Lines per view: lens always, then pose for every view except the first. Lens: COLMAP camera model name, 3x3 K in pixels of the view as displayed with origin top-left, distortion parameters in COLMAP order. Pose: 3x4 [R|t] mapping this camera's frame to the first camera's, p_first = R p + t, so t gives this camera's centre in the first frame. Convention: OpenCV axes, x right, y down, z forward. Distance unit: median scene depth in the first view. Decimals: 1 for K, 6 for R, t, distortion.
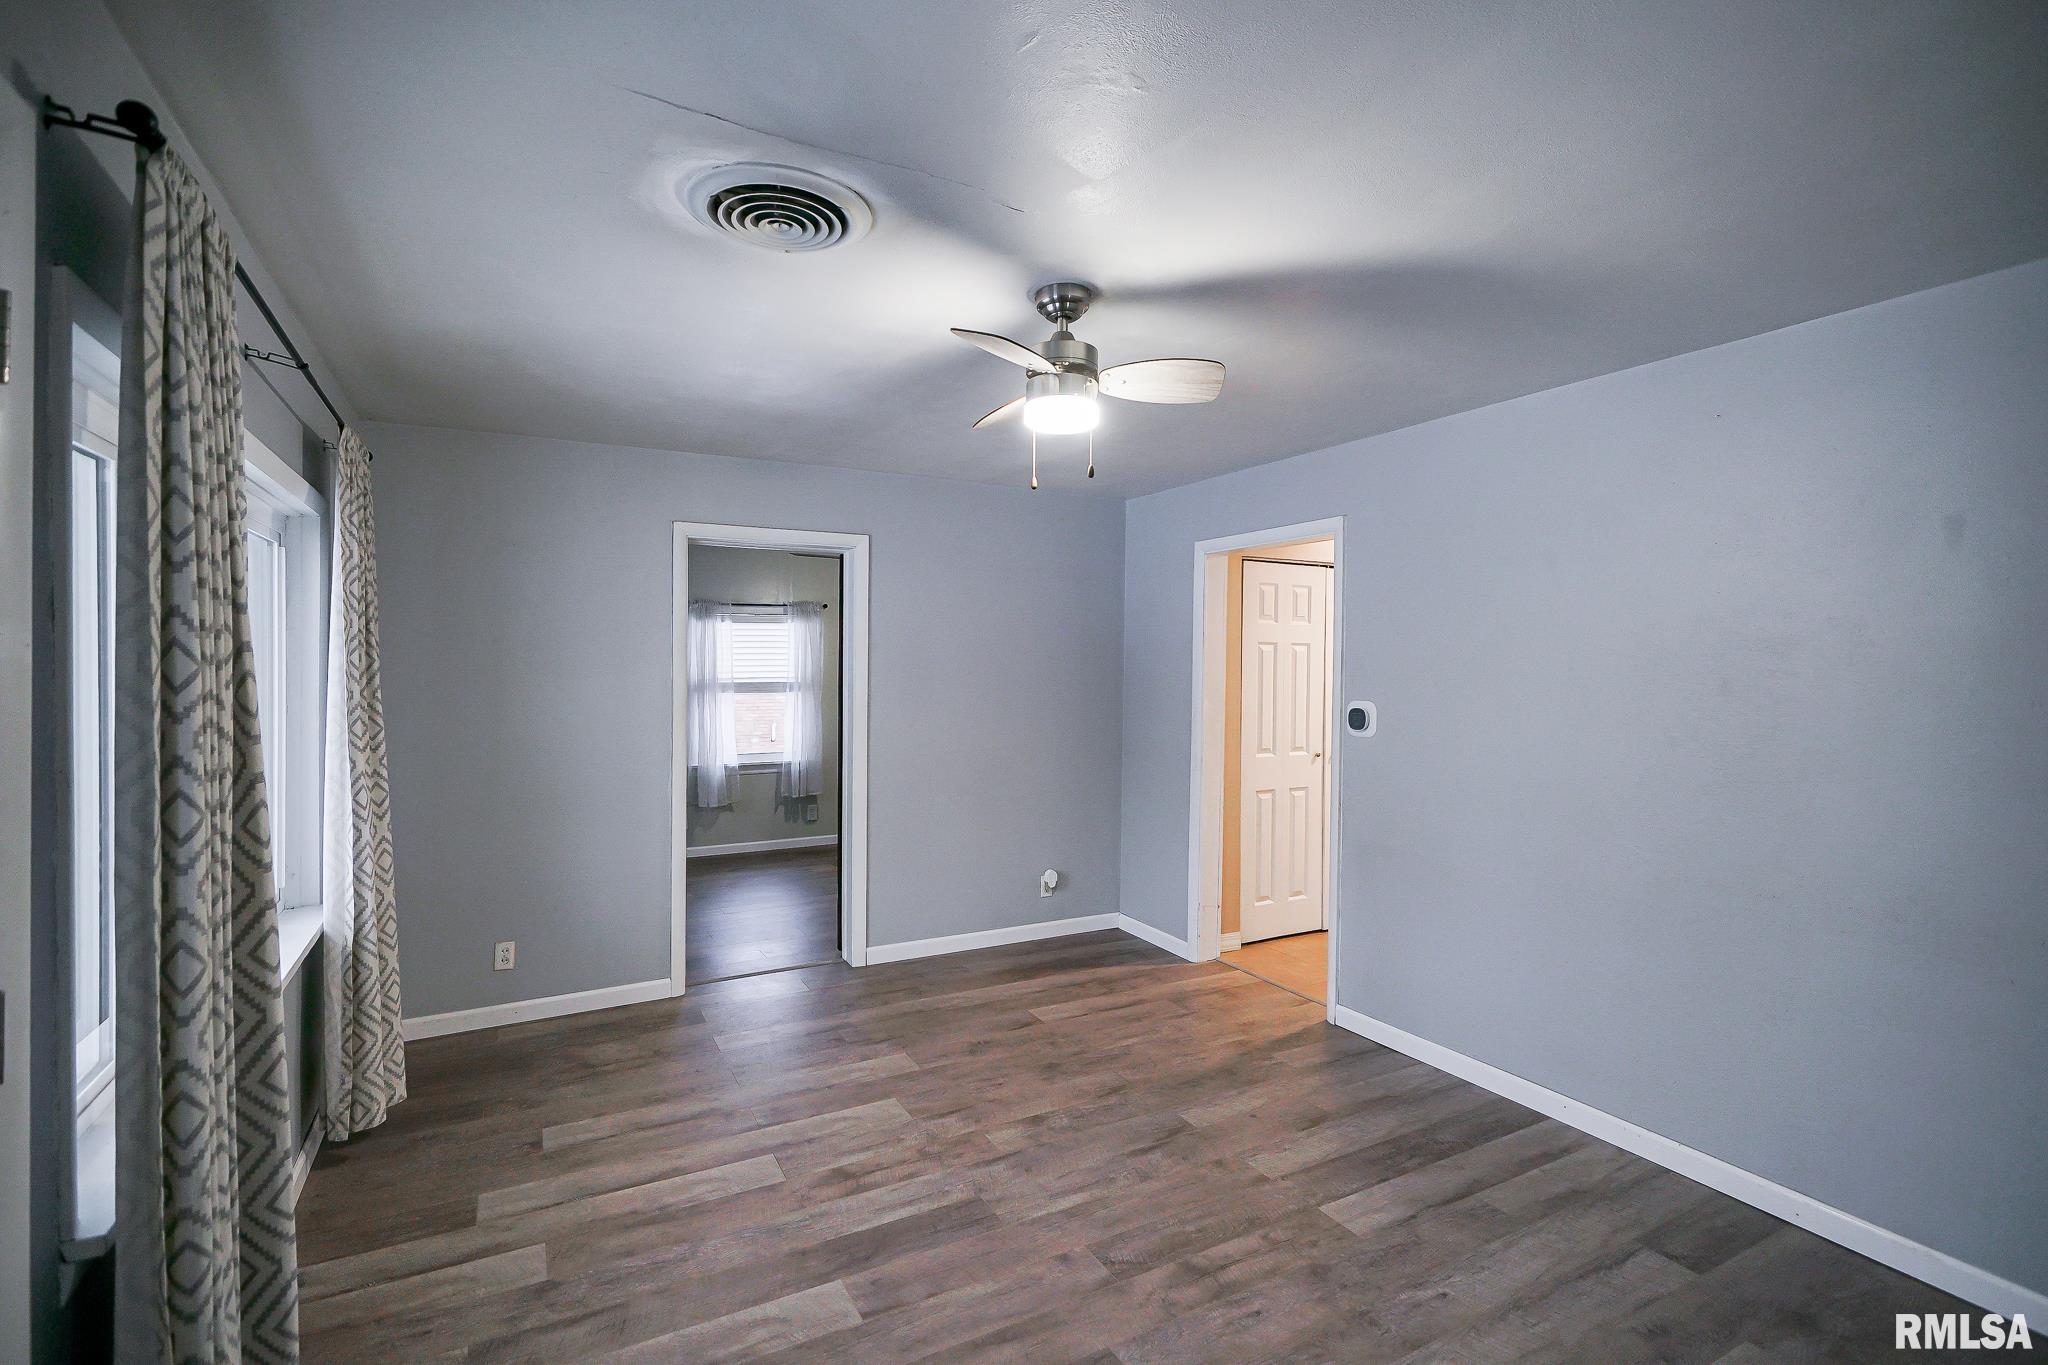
lens RADIAL K [[936.8, 0, 1024.4], [0, 936.8, 678.3], [0, 0, 1]] dist [-0.000764, -0.000086]
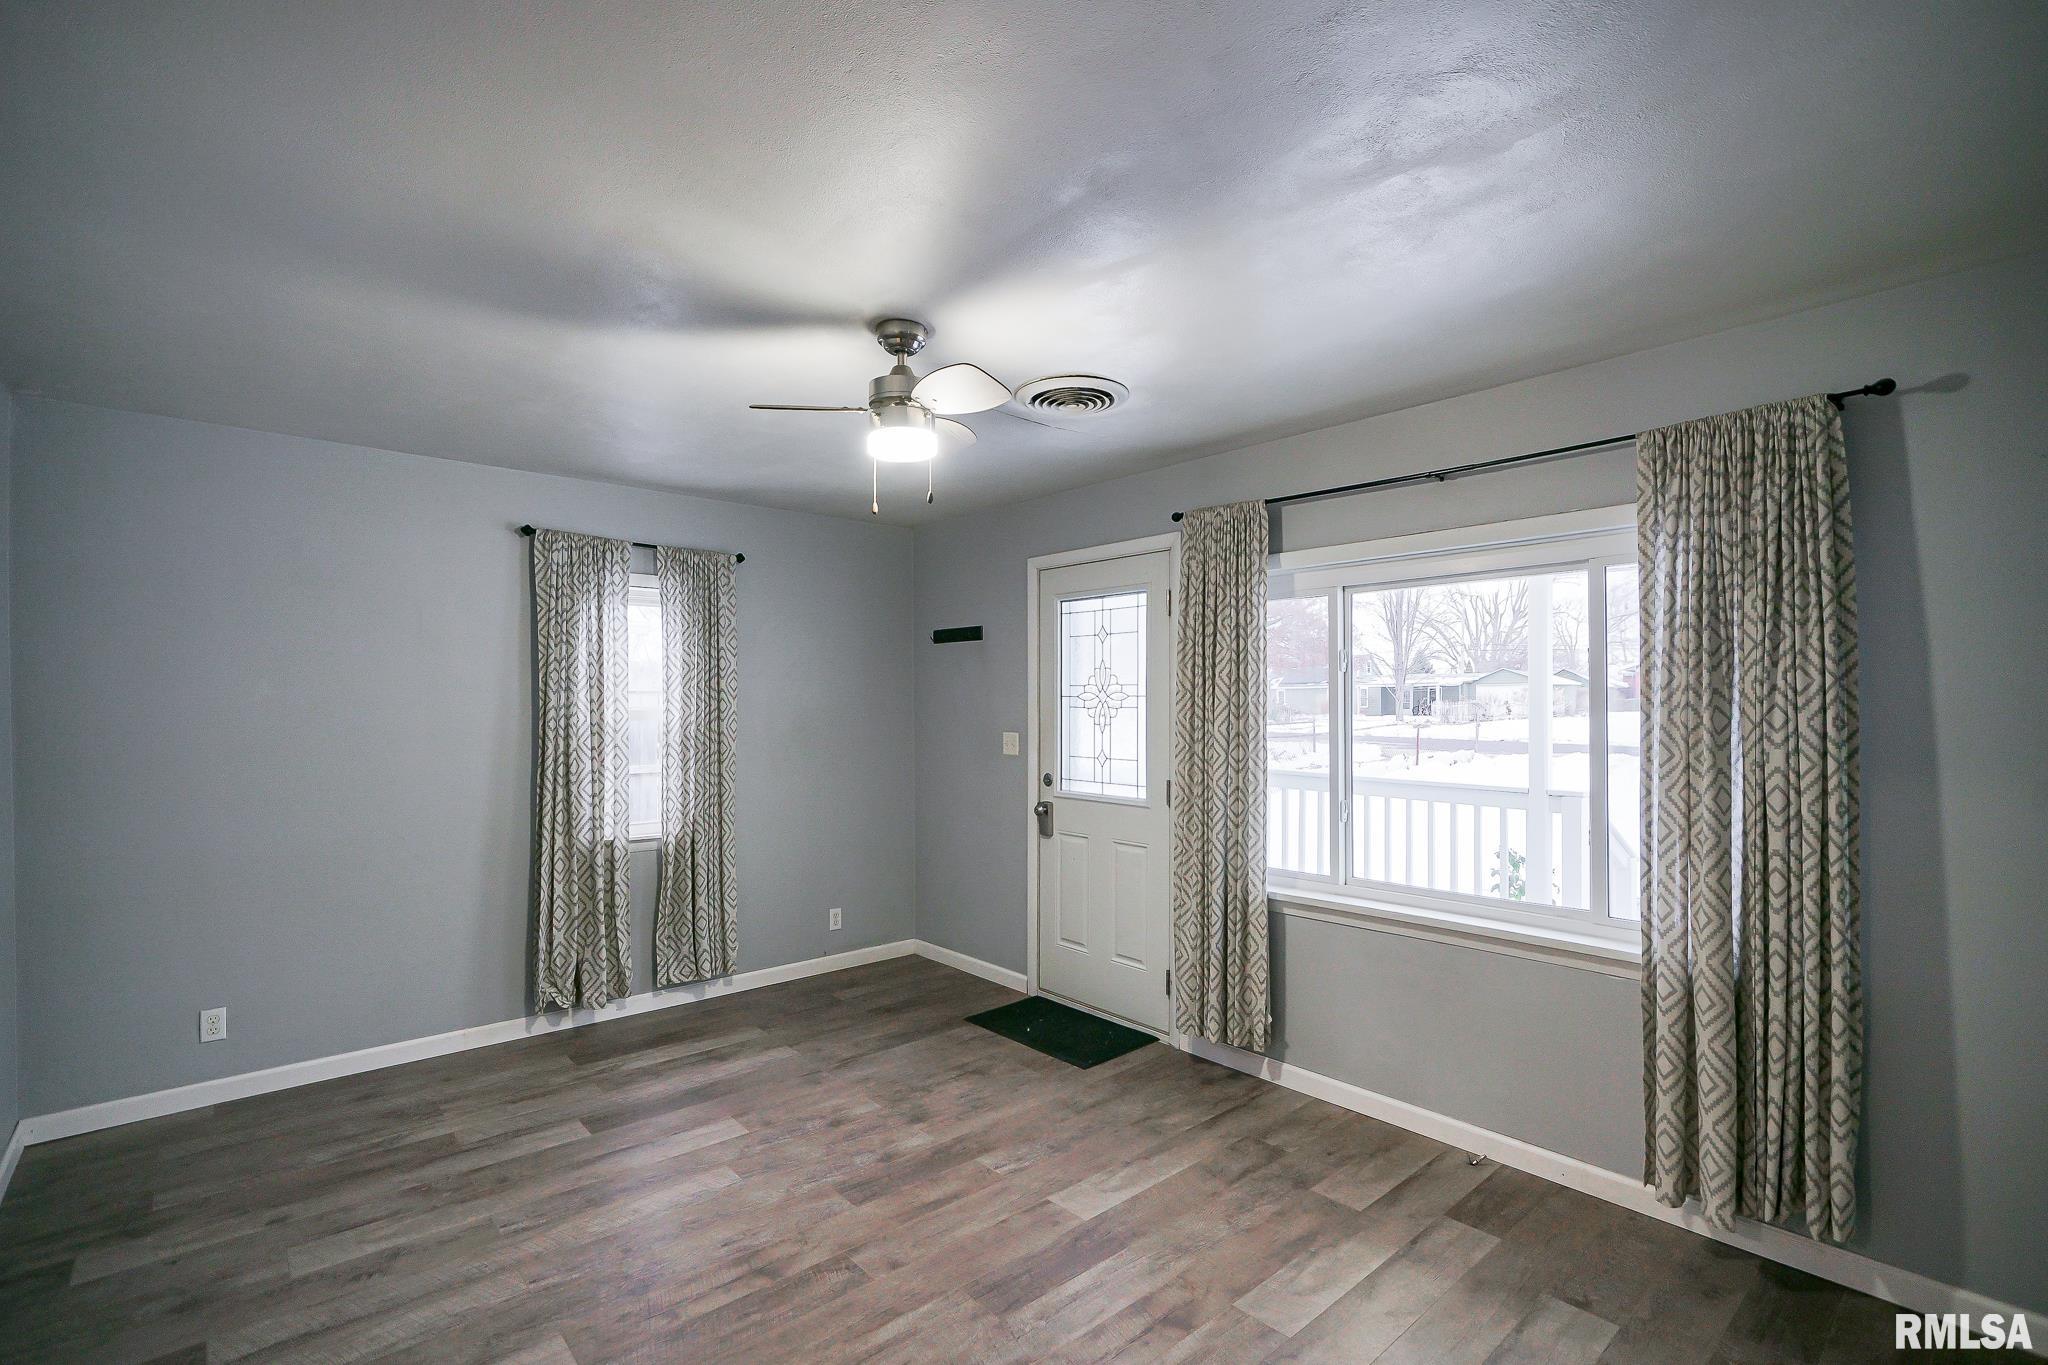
lens RADIAL K [[936.8, 0, 1018.3], [0, 936.8, 697.5], [0, 0, 1]] dist [-0.000764, -0.000086]
pose [[-0.976839, -0.007750, -0.213835, 0.134227], [-0.007760, 0.999970, -0.000791, -0.008203], [0.213834, 0.000887, -0.976870, 2.026283]]
